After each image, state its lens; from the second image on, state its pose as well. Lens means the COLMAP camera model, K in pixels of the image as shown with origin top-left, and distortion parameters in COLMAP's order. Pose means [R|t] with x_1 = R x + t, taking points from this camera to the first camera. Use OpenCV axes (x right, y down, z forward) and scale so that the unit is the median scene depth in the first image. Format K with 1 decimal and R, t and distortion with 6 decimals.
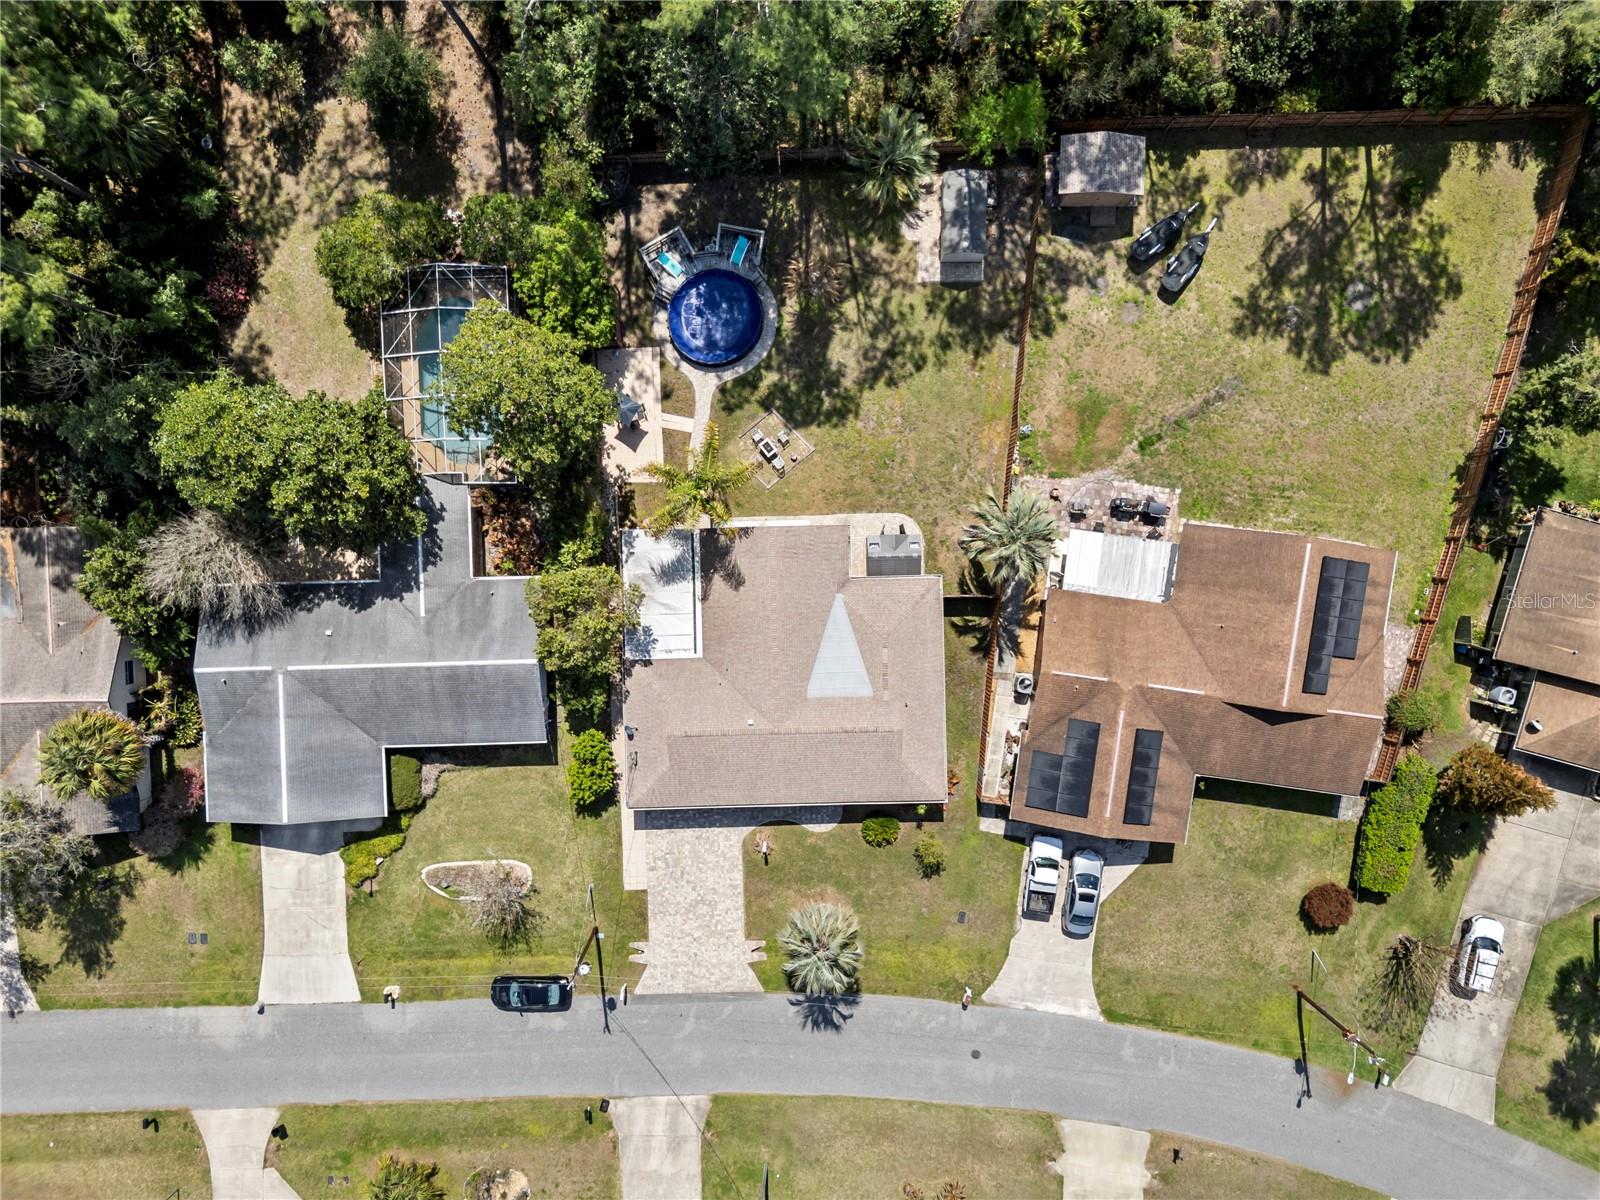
lens RADIAL K [[1126.4, 0, 796.2], [0, 1126.4, 603.8], [0, 0, 1]] dist [0.062158, -0.069820]
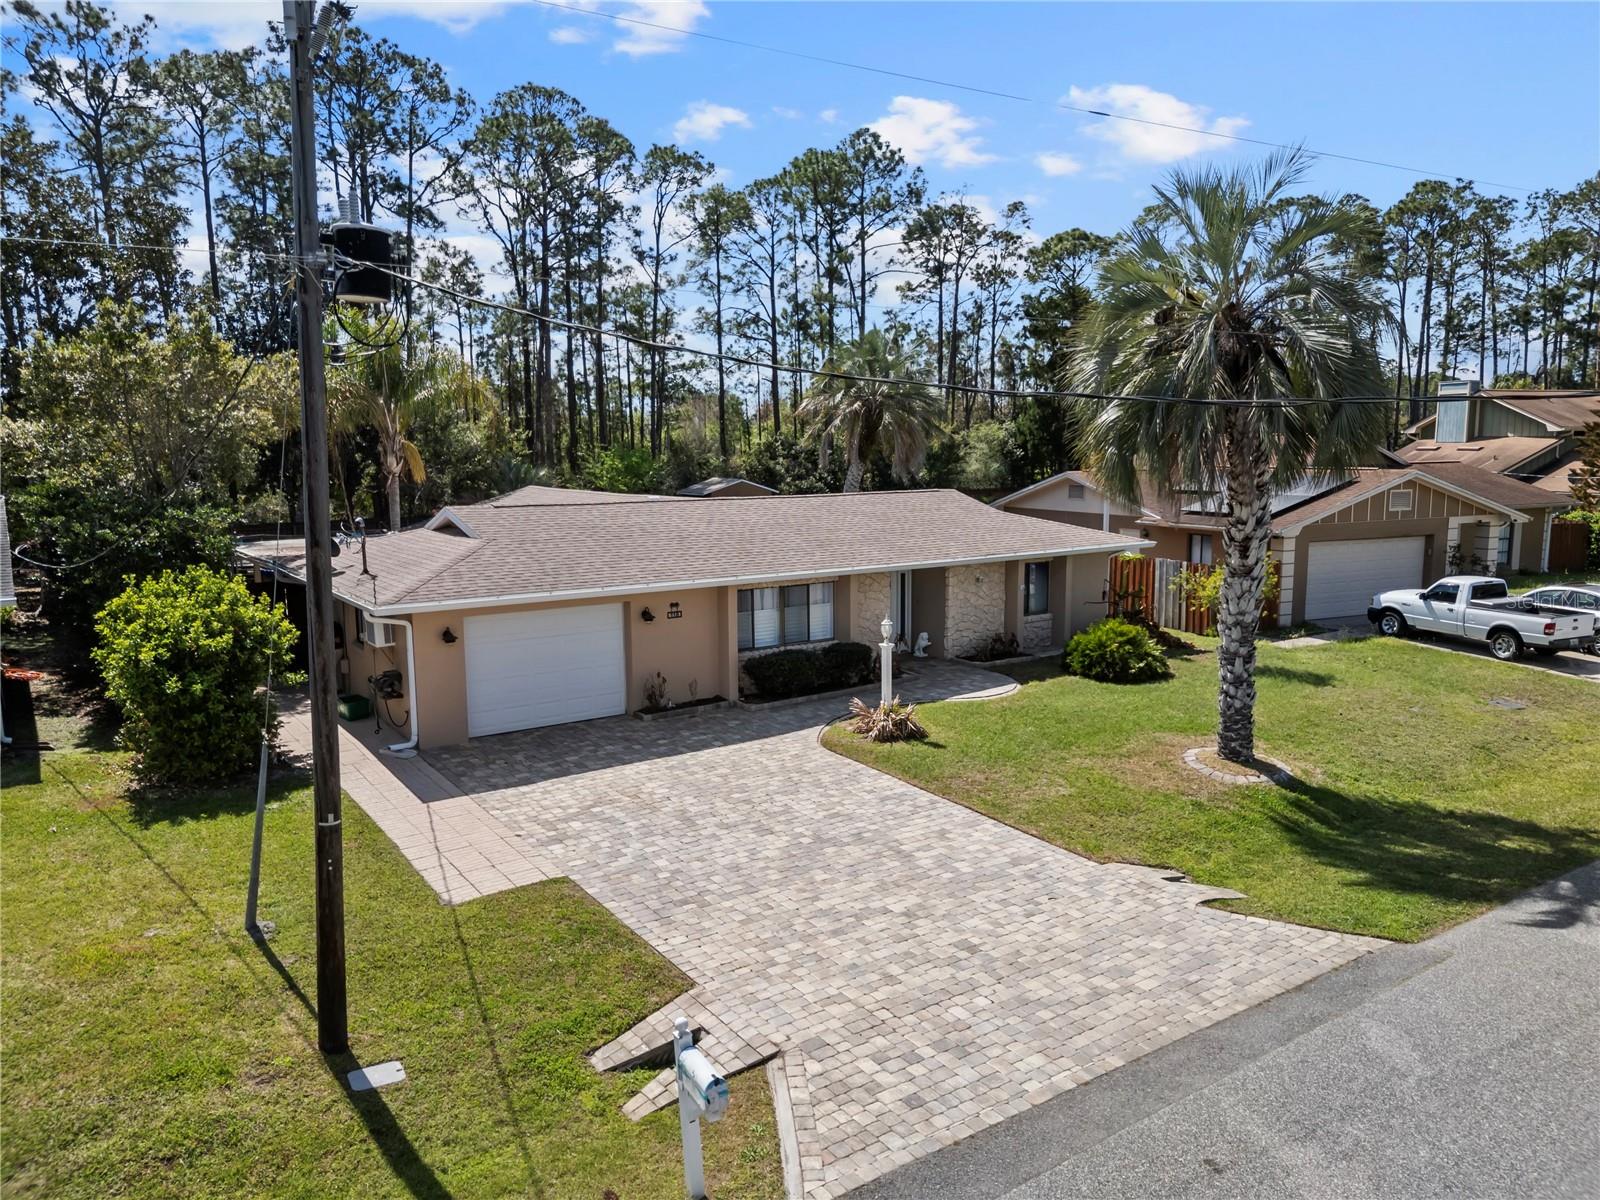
lens RADIAL K [[1126.4, 0, 796.2], [0, 1126.4, 603.8], [0, 0, 1]] dist [0.062158, -0.069820]
pose [[0.838879, -0.075645, 0.539037, -0.203401], [0.543949, 0.080000, -0.835296, 0.440659], [0.020063, 0.993920, 0.108257, 0.932972]]
